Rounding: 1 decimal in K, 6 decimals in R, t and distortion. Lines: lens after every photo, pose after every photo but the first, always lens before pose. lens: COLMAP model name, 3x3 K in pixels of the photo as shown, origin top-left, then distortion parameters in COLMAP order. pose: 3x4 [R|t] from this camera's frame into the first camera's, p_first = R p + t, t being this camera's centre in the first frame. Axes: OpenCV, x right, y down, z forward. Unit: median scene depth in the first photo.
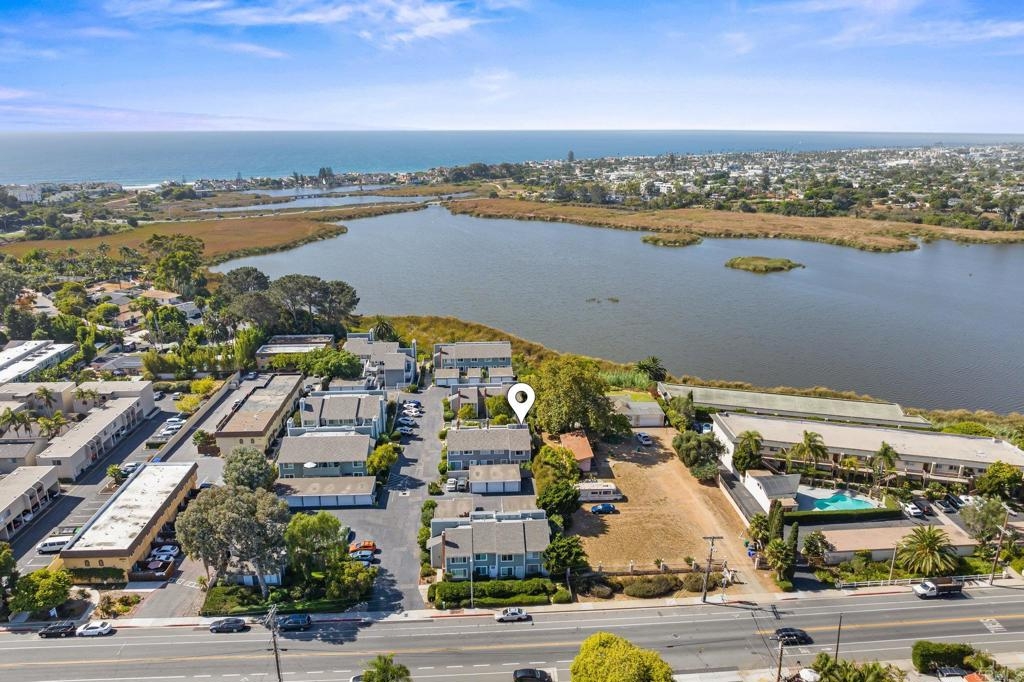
lens RADIAL K [[688.1, 0, 513.8], [0, 688.1, 336.4], [0, 0, 1]] dist [-0.028032, -0.004106]
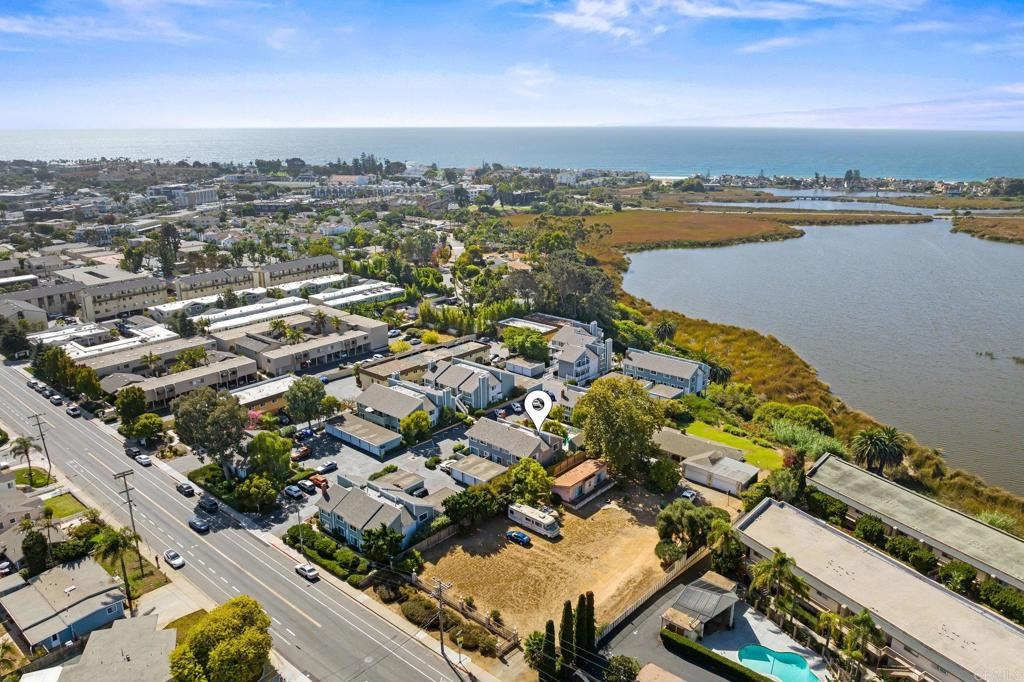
lens RADIAL K [[688.1, 0, 510.6], [0, 688.1, 343.4], [0, 0, 1]] dist [-0.028032, -0.004106]
pose [[0.735182, 0.208094, -0.645139, 0.473263], [-0.200204, 0.975916, 0.086641, -0.055869], [0.647631, 0.065463, 0.759137, 0.202566]]
